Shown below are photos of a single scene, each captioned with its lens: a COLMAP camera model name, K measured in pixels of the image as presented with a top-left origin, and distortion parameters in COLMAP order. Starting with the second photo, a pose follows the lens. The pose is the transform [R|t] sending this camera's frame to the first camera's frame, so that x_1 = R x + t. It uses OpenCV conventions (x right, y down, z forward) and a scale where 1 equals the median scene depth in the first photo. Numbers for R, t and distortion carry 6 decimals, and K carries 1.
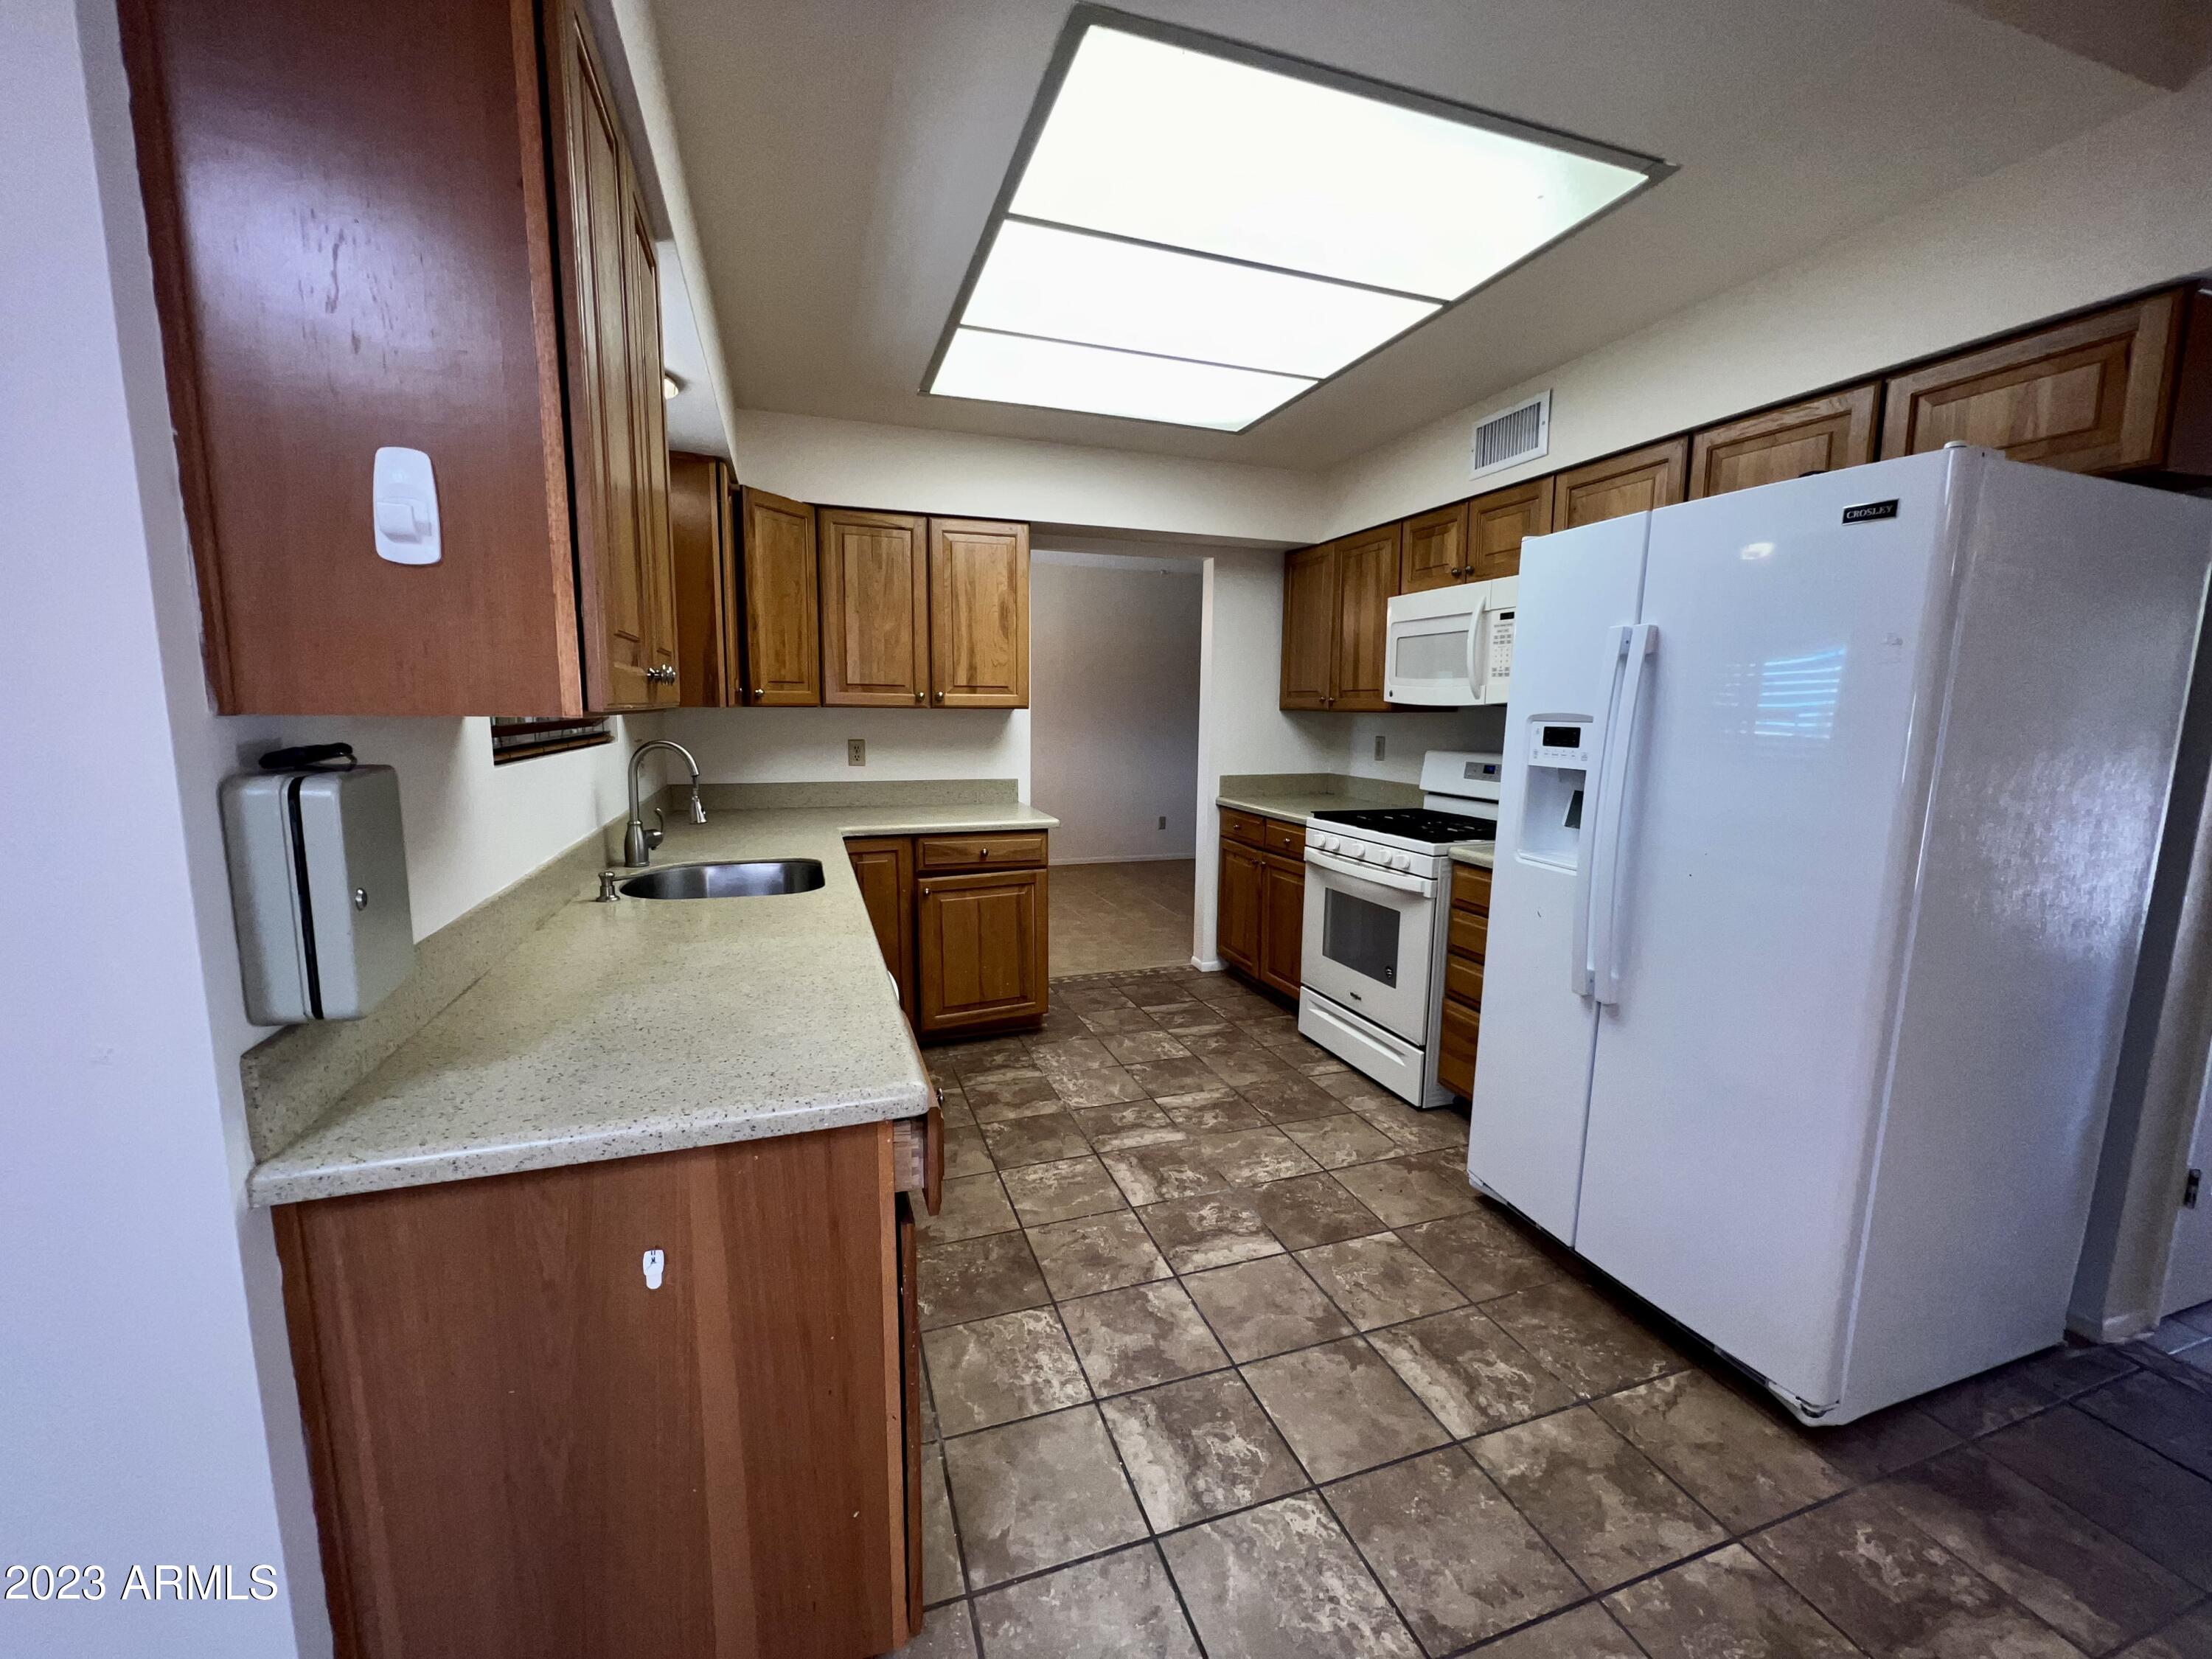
lens RADIAL K [[888.1, 0, 1105.3], [0, 888.1, 833.7], [0, 0, 1]] dist [0.000073, -0.000052]
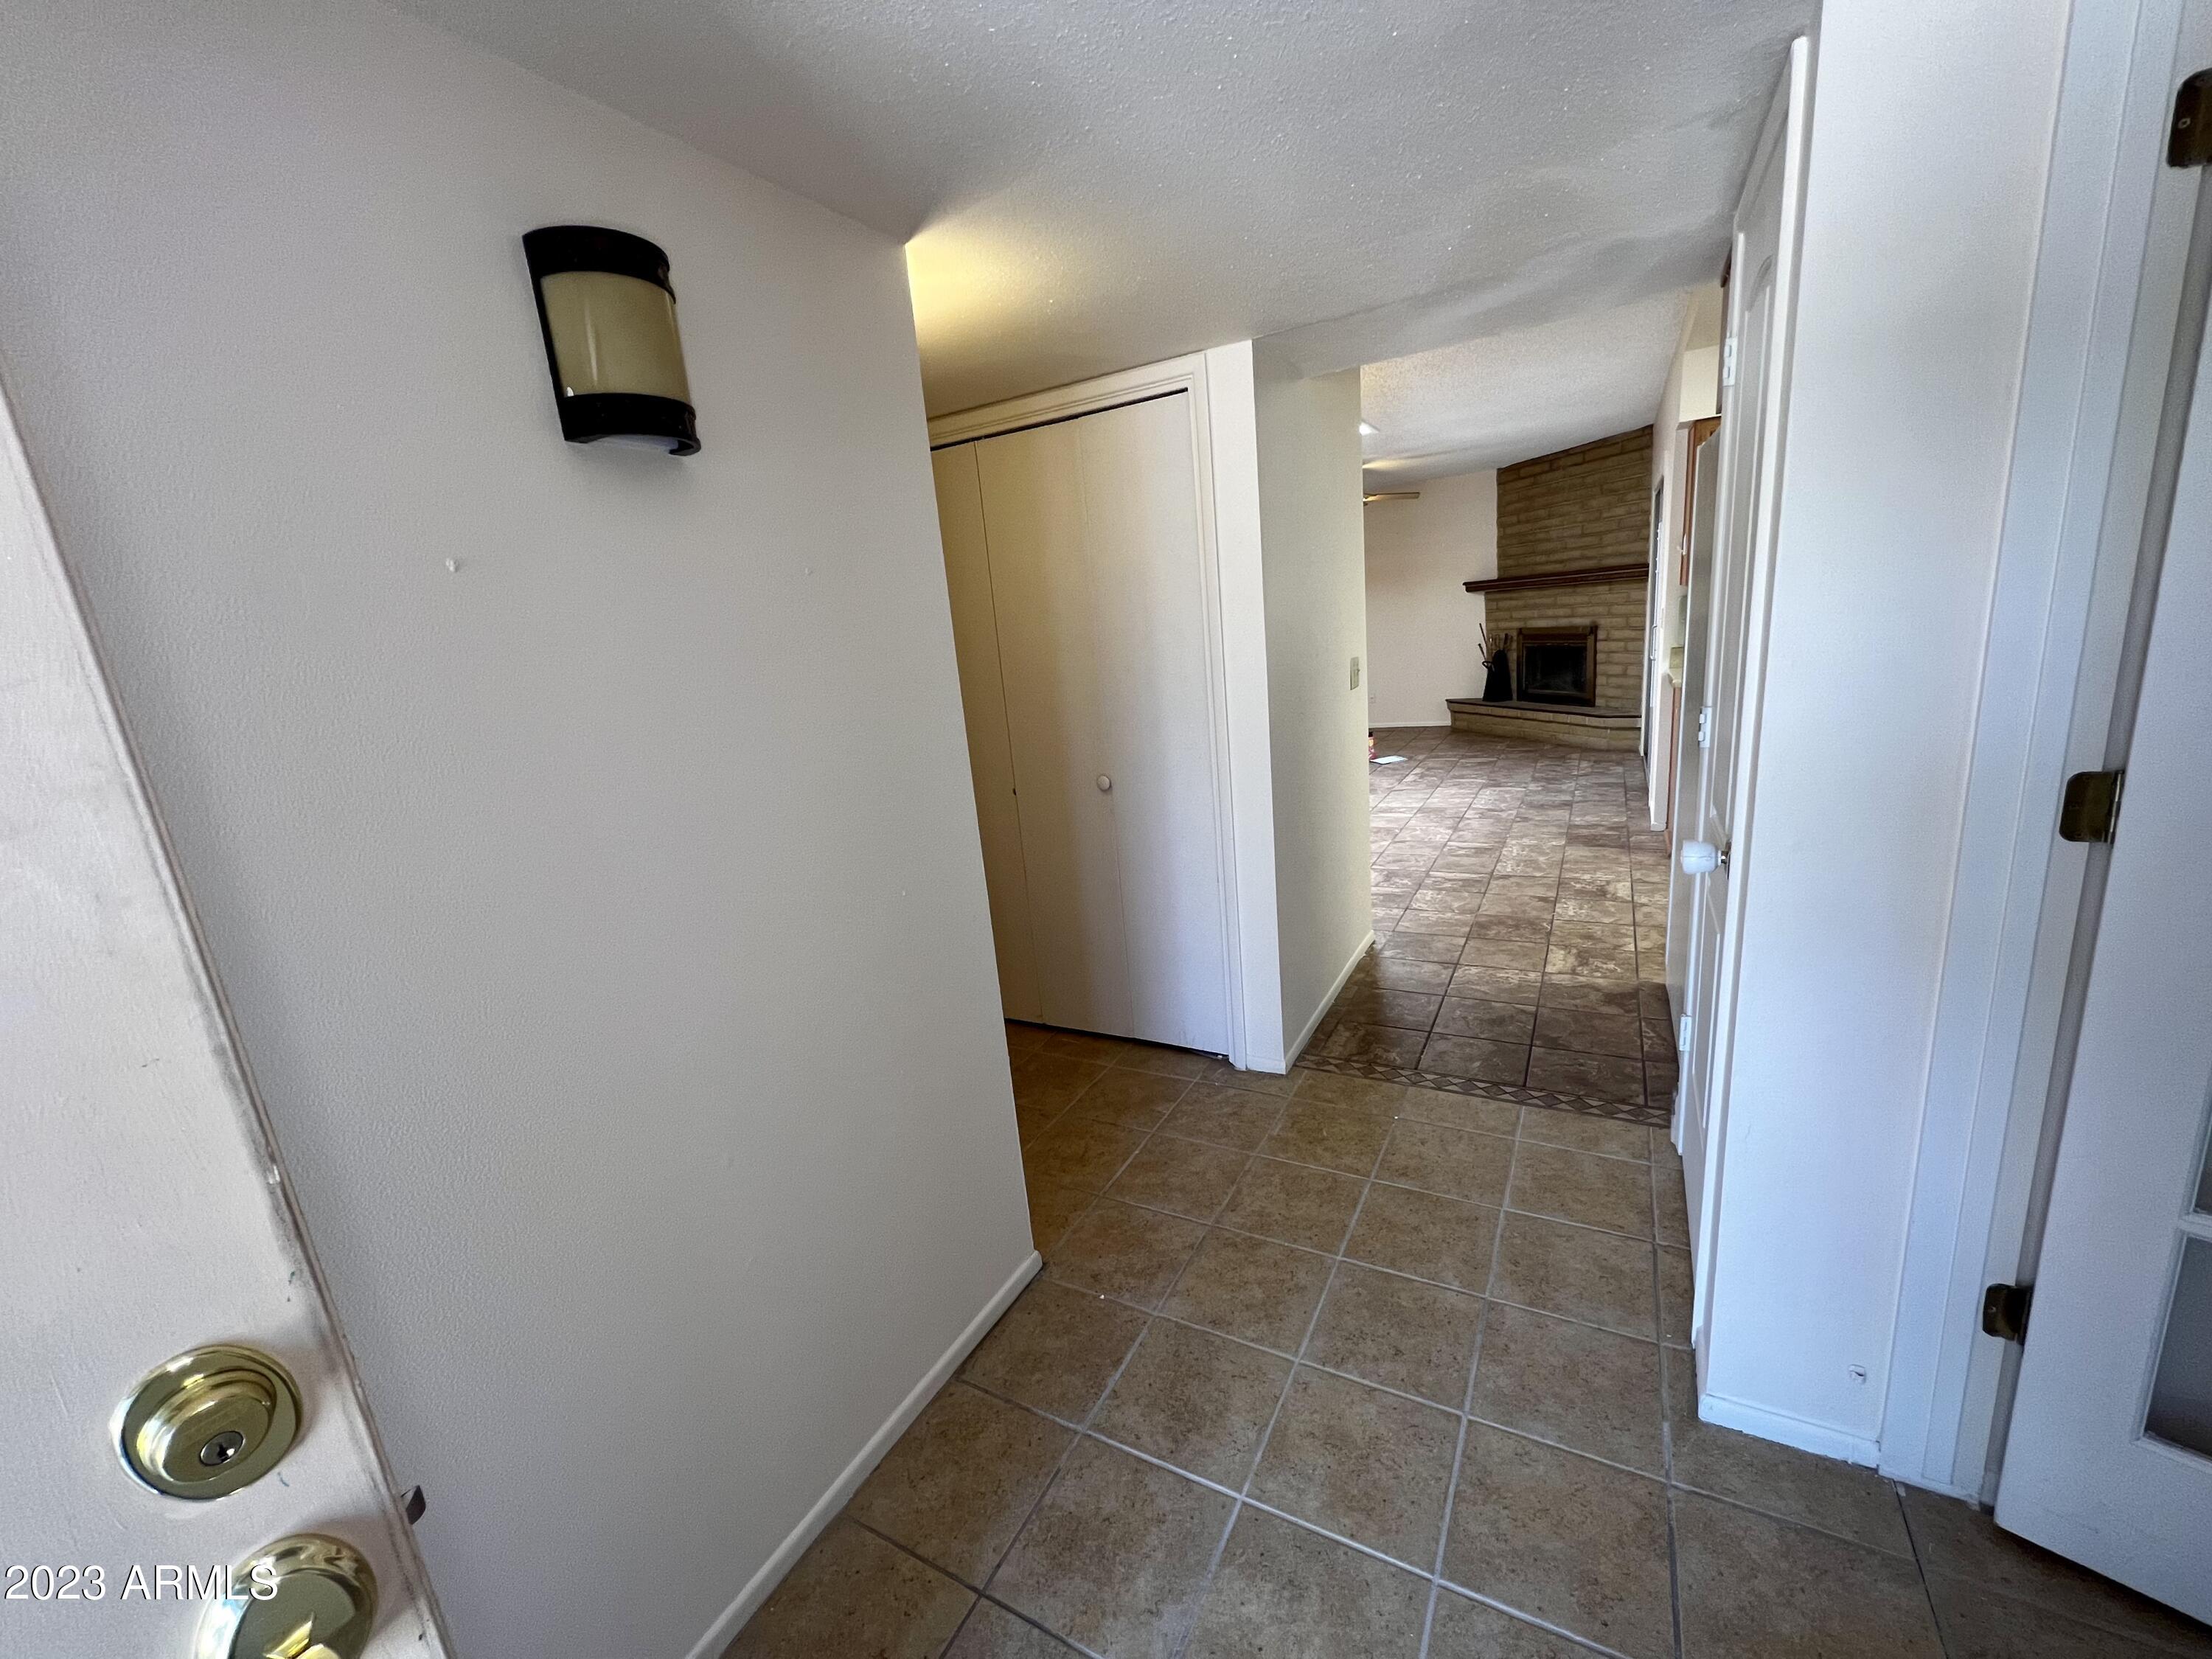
lens RADIAL K [[890.6, 0, 1106.5], [0, 890.6, 833.5], [0, 0, 1]] dist [-0.001727, 0.000726]
pose [[-0.737901, 0.211939, -0.640768, 1.586579], [-0.013770, 0.944489, 0.328254, -0.126643], [0.674768, 0.251042, -0.694021, 0.801704]]
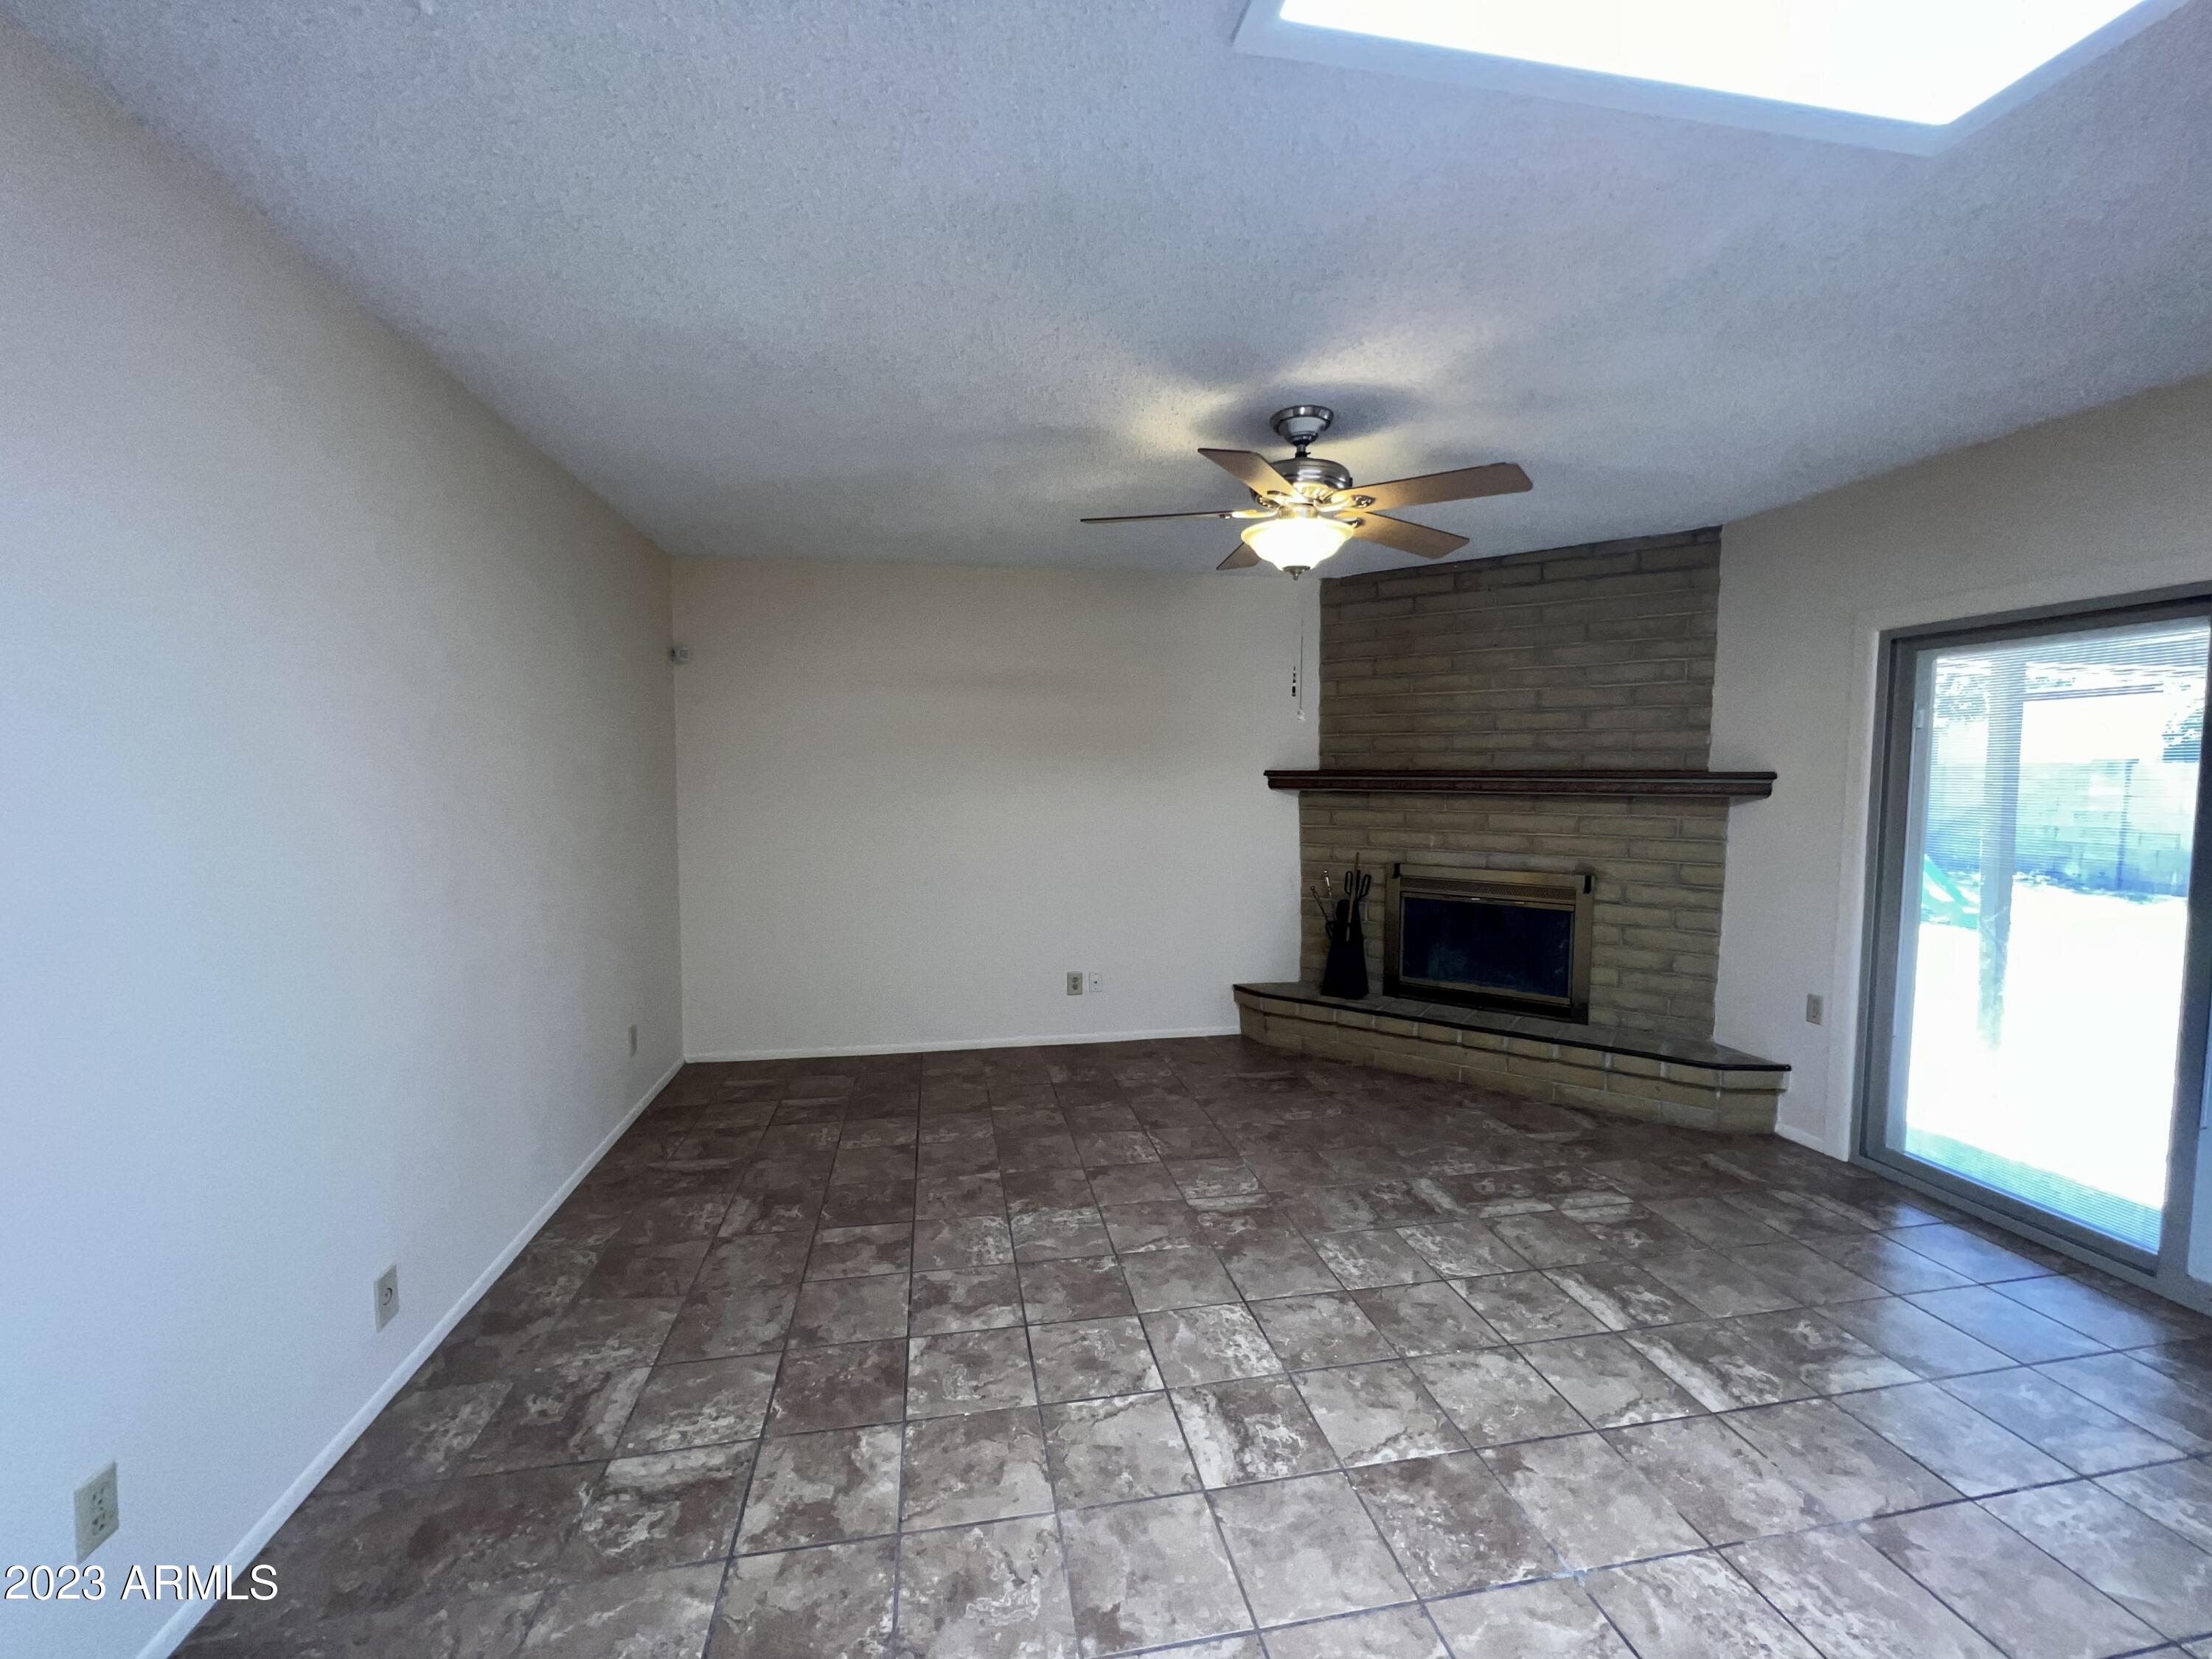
lens RADIAL K [[890.6, 0, 1106.5], [0, 890.6, 833.5], [0, 0, 1]] dist [-0.001727, 0.000726]
pose [[-0.138440, 0.056040, -0.988784, 0.175125], [-0.148778, 0.985891, 0.076707, 0.082255], [0.979132, 0.157728, -0.128150, -0.801966]]
